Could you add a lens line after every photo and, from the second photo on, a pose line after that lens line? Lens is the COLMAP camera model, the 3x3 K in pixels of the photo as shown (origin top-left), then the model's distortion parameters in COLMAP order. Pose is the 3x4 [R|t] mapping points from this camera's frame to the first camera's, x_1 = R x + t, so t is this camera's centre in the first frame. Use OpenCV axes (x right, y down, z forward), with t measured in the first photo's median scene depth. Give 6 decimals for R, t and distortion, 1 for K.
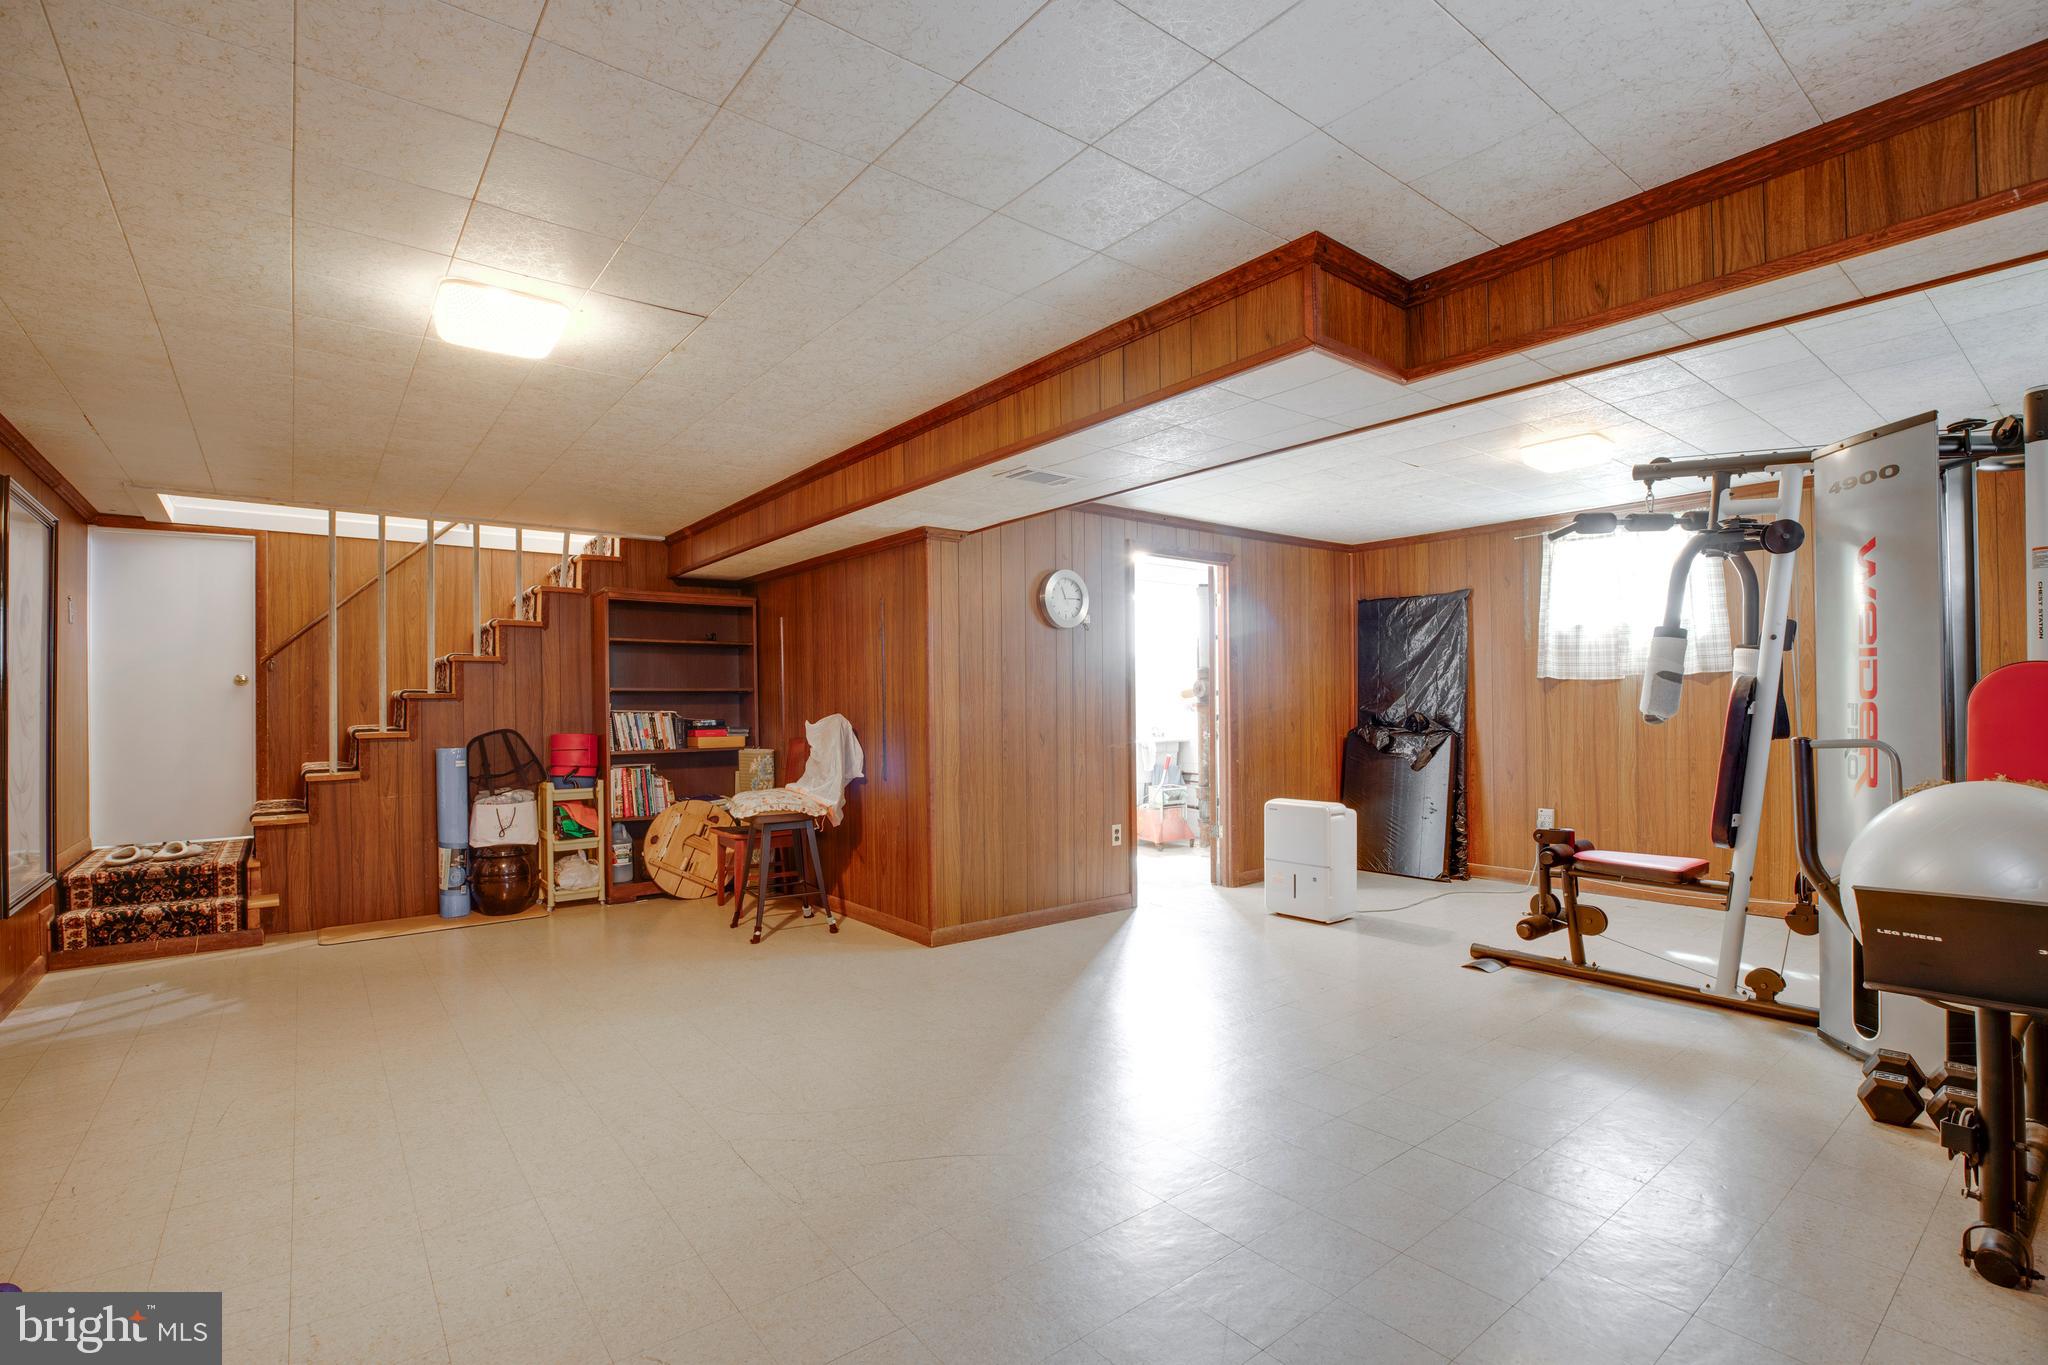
lens RADIAL K [[959.8, 0, 1049.4], [0, 959.8, 712.2], [0, 0, 1]] dist [-0.030079, 0.007555]
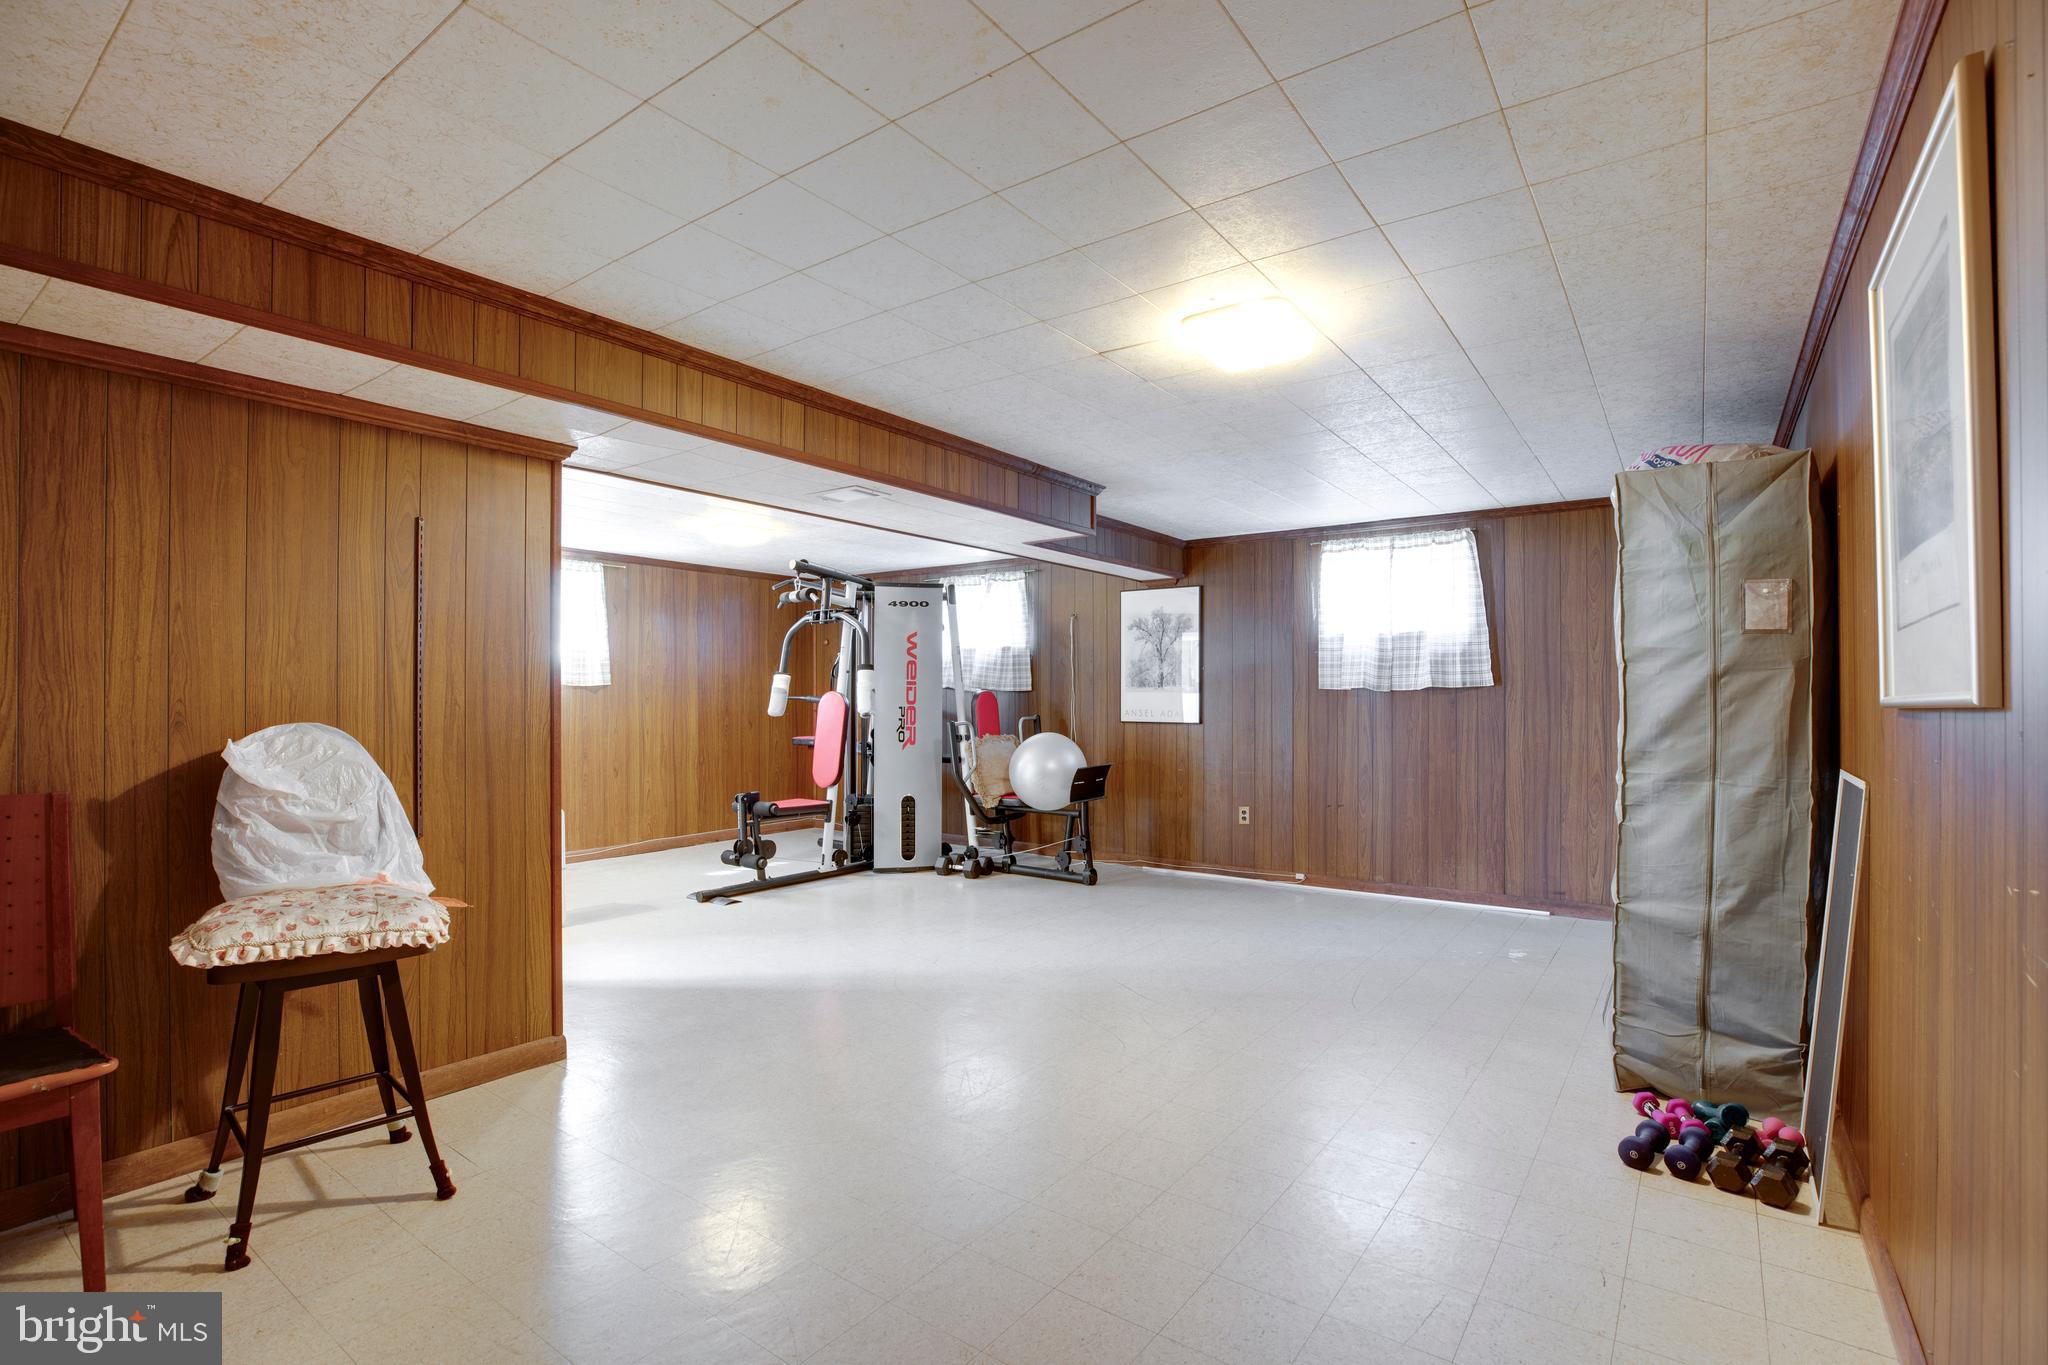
lens RADIAL K [[959.8, 0, 1005.2], [0, 959.8, 685.4], [0, 0, 1]] dist [-0.030079, 0.007555]
pose [[-0.240661, 0.028861, 0.970180, -0.973024], [0.012668, 0.999566, -0.026593, 0.003095], [-0.970527, 0.005890, -0.240922, 0.957819]]
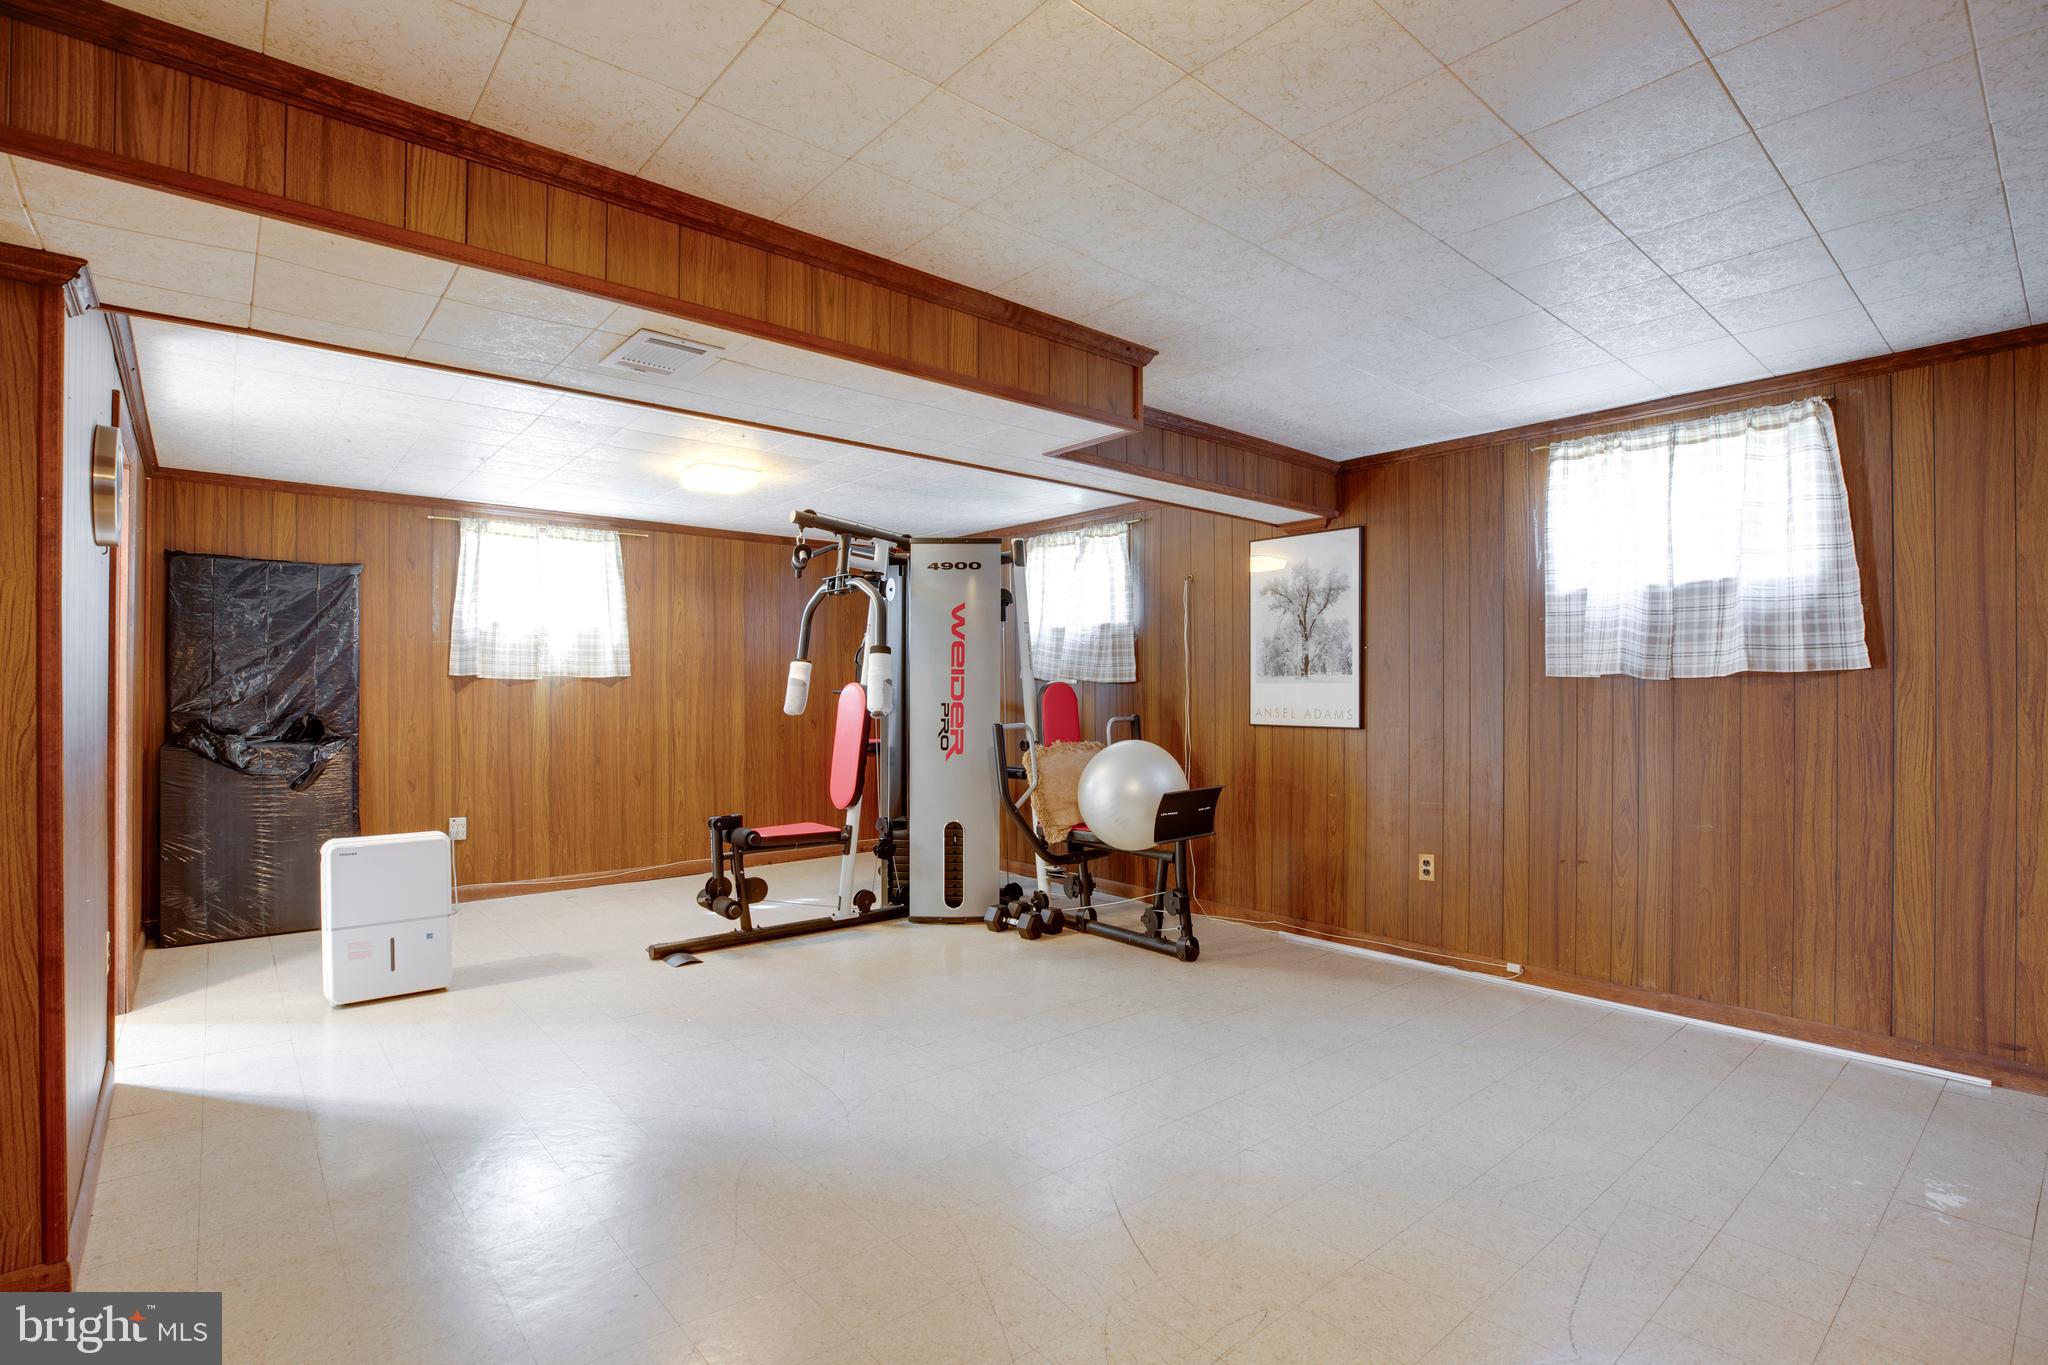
lens RADIAL K [[959.8, 0, 1023.9], [0, 959.8, 686.6], [0, 0, 1]] dist [-0.030079, 0.007555]
pose [[-0.021658, 0.022449, 0.999513, -0.582533], [0.009864, 0.999704, -0.022240, 0.001039], [-0.999717, 0.009377, -0.021873, 0.667298]]
